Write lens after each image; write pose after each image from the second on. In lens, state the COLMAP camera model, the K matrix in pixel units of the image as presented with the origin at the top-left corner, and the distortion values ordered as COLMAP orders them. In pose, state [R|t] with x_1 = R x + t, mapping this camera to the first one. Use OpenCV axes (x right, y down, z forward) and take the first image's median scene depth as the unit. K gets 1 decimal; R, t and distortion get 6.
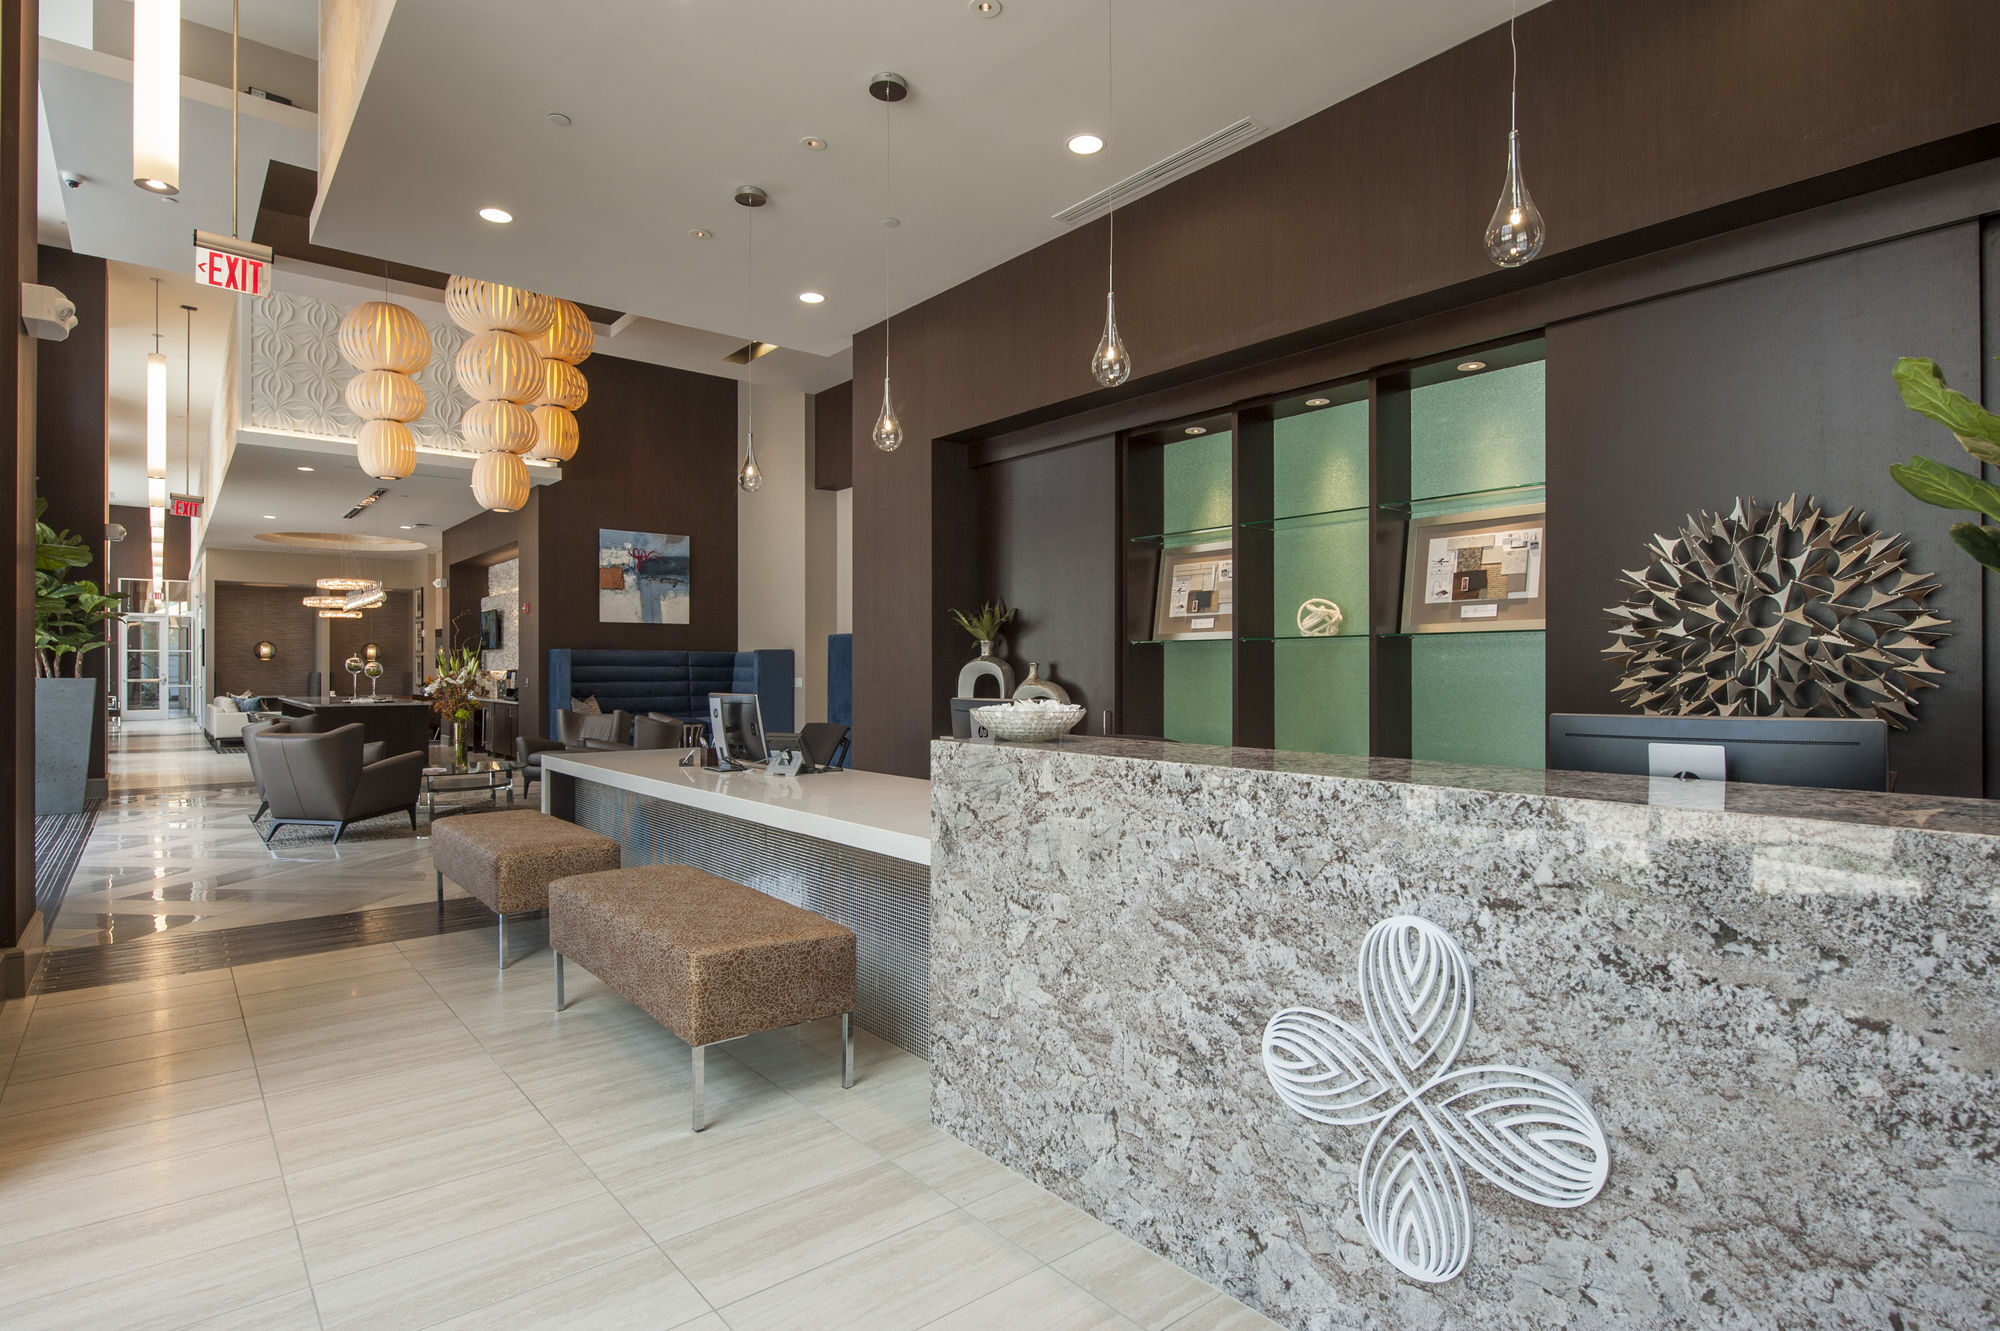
lens RADIAL K [[1020.9, 0, 998.1], [0, 1020.9, 672.9], [0, 0, 1]] dist [-0.003566, -0.000602]
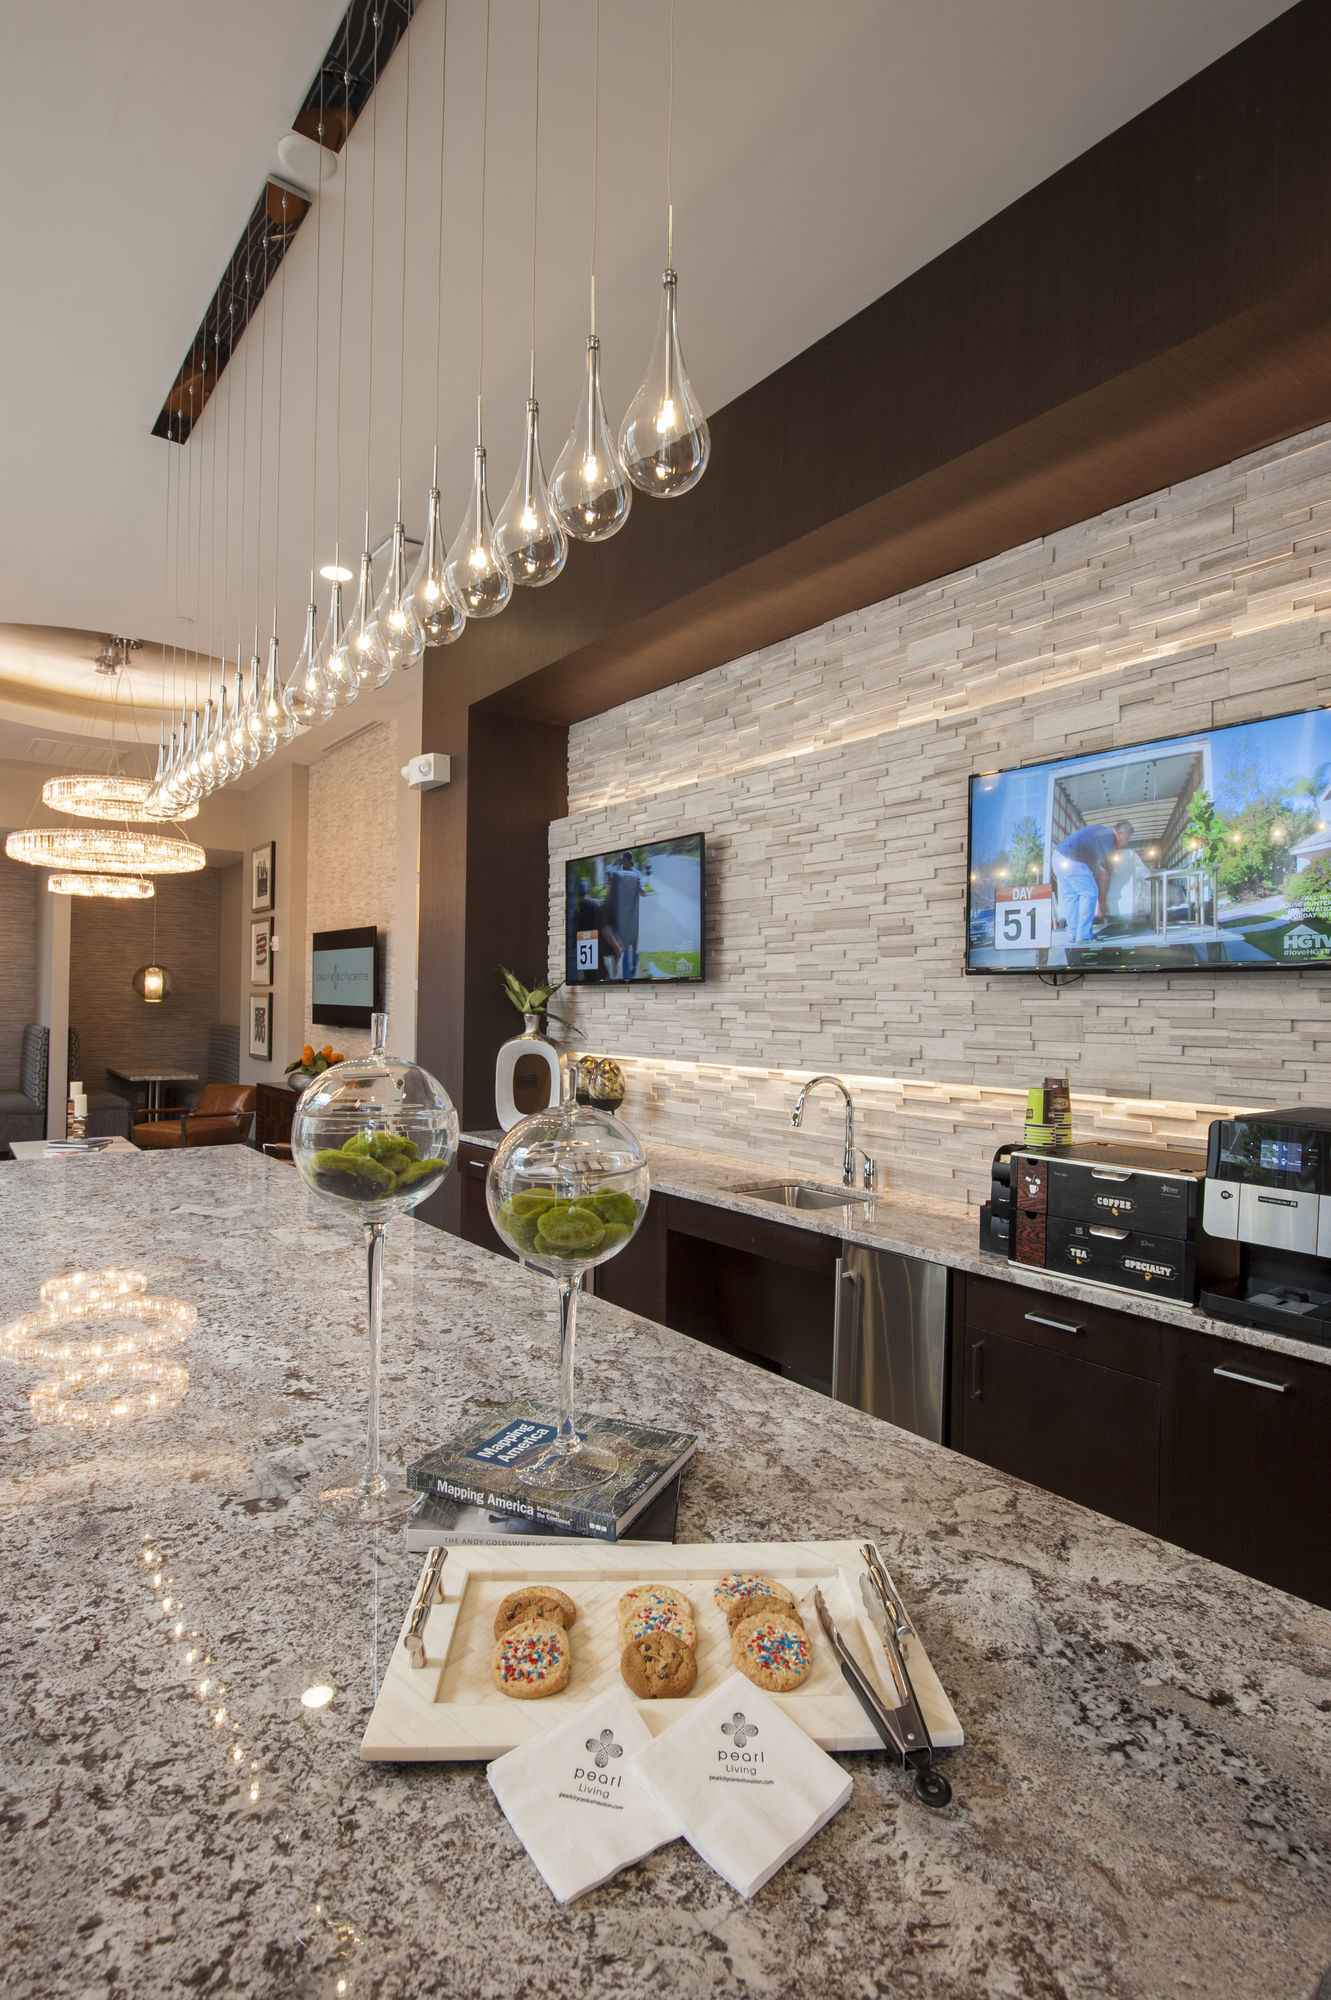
lens RADIAL K [[996.7, 0, 665.5], [0, 996.7, 1000.0], [0, 0, 1]] dist [-0.004230, -0.004816]
pose [[0.999375, 0.012607, -0.033032, -0.562508], [-0.012894, 0.999881, -0.008470, -0.018653], [0.032922, 0.008891, 0.999418, 0.847211]]
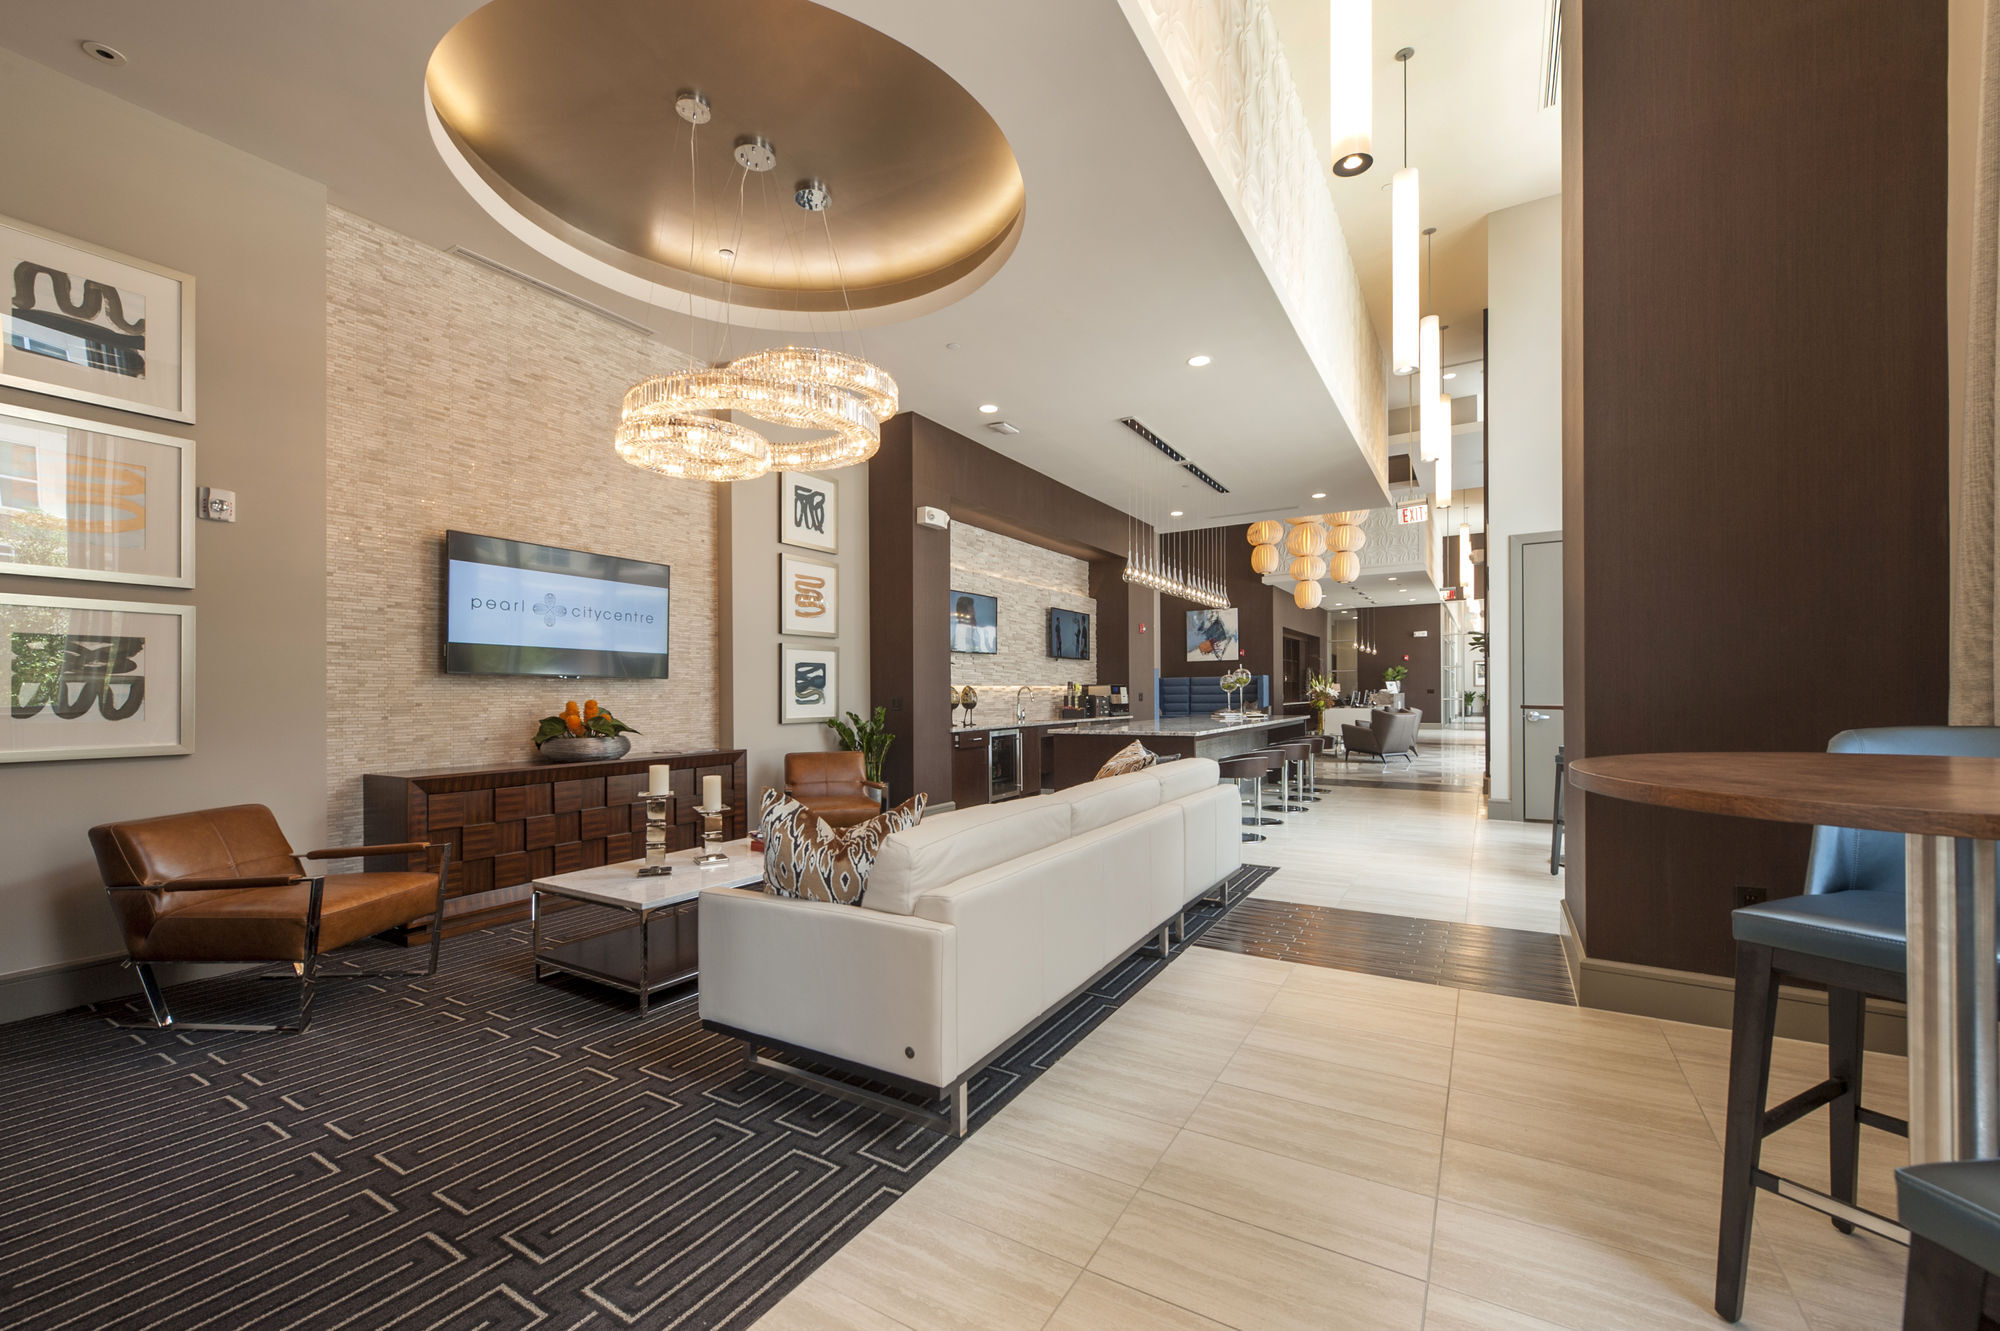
lens RADIAL K [[809.2, 0, 1023.7], [0, 809.2, 678.2], [0, 0, 1]] dist [0.010670, -0.000385]
pose [[-0.343275, 0.018754, 0.939048, -1.157409], [0.008729, 0.999821, -0.016777, 0.001742], [-0.939194, 0.002438, -0.343378, 1.339323]]
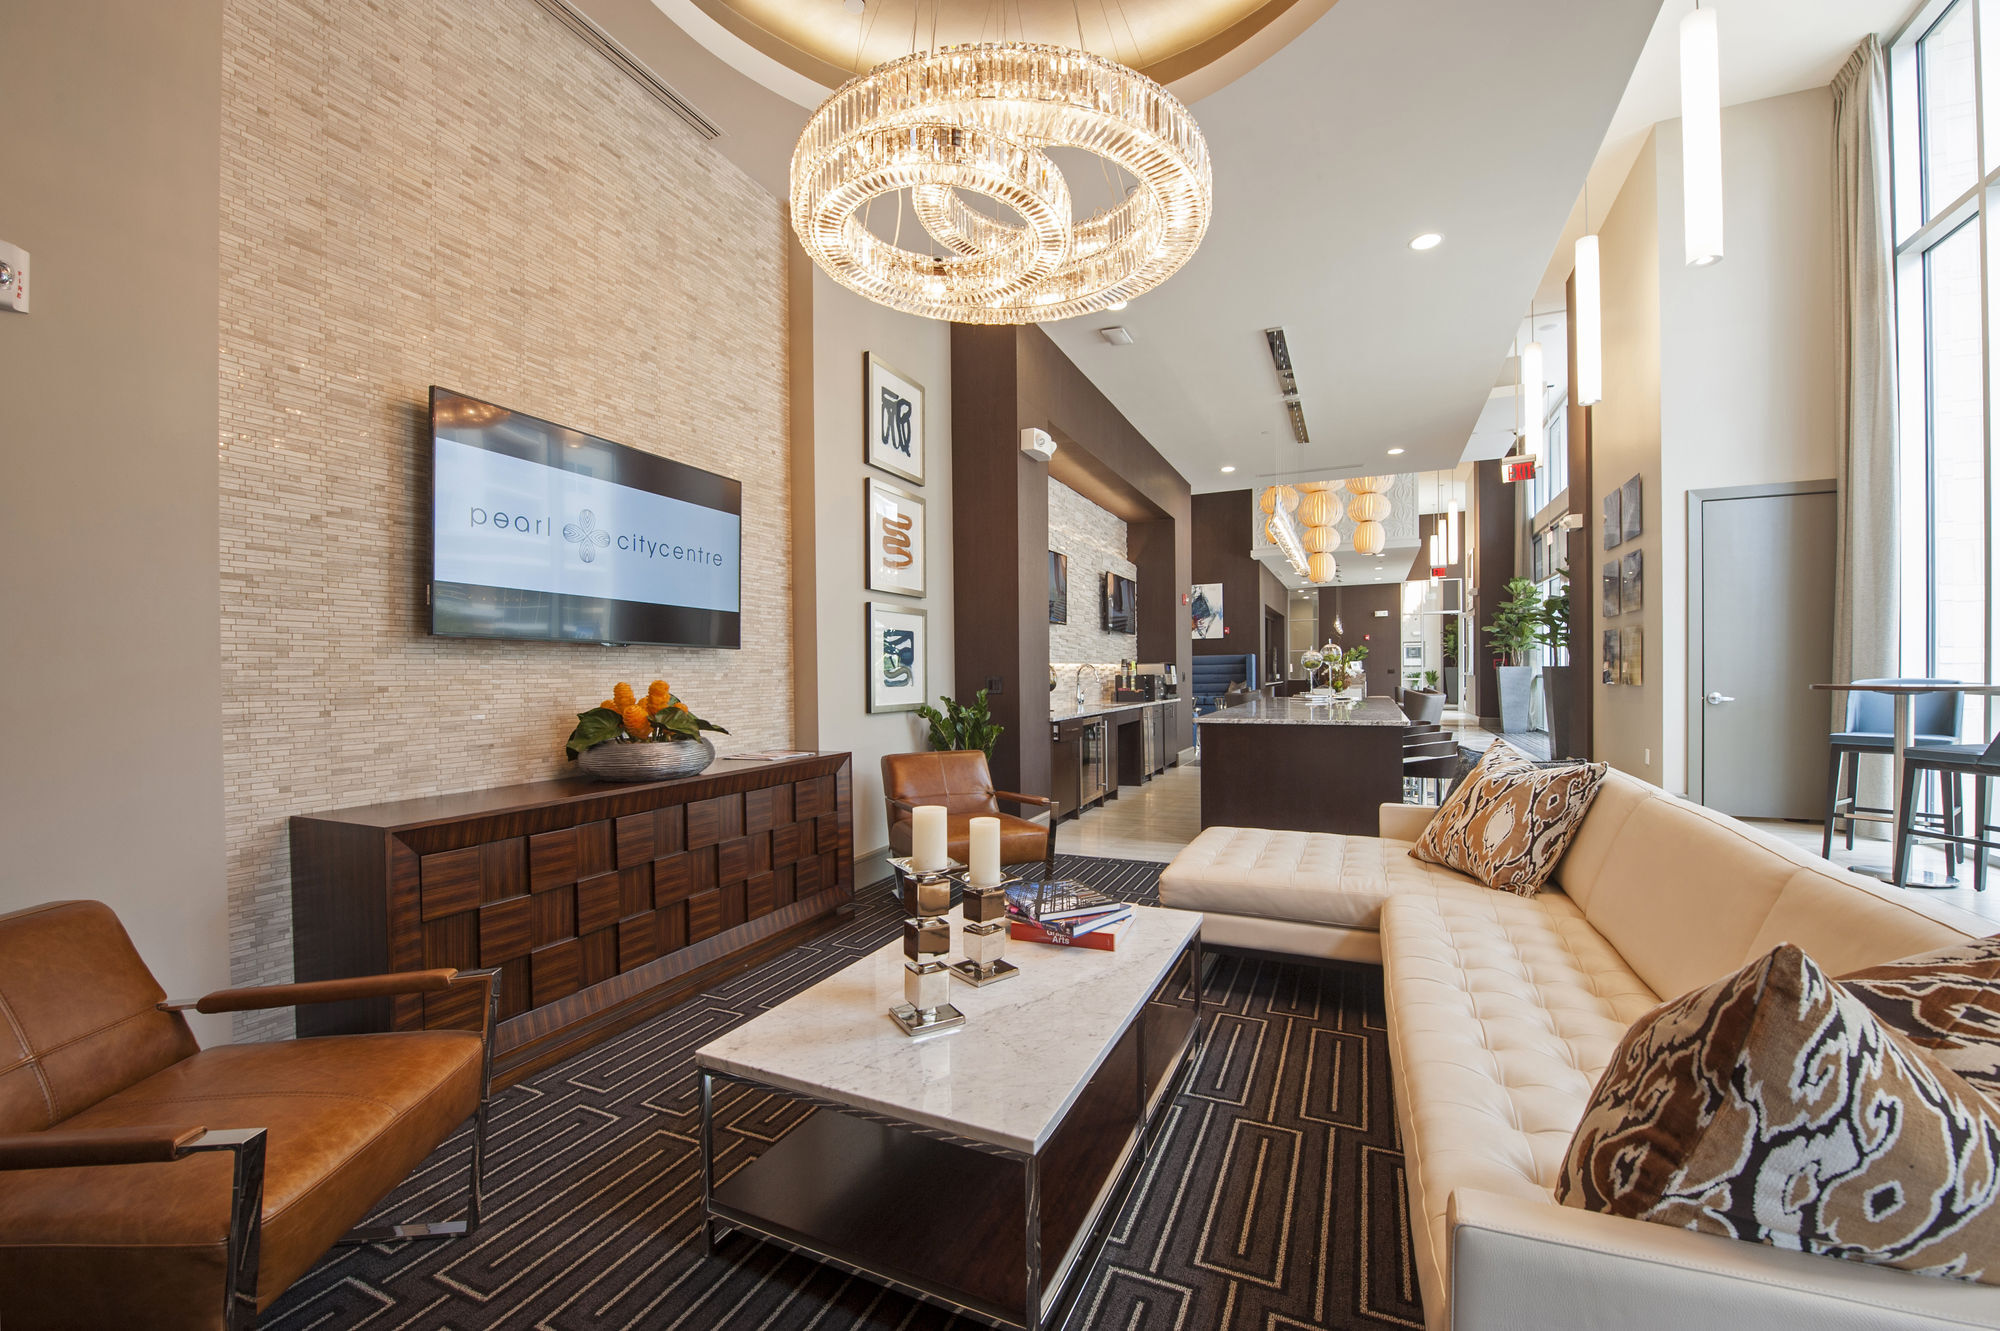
lens RADIAL K [[797.8, 0, 1004.7], [0, 797.8, 674.4], [0, 0, 1]] dist [-0.010312, -0.003677]
pose [[-0.440633, -0.002260, 0.897685, -1.004637], [0.005271, 0.999973, 0.005105, 0.001231], [-0.897672, 0.006981, -0.440609, 1.402490]]
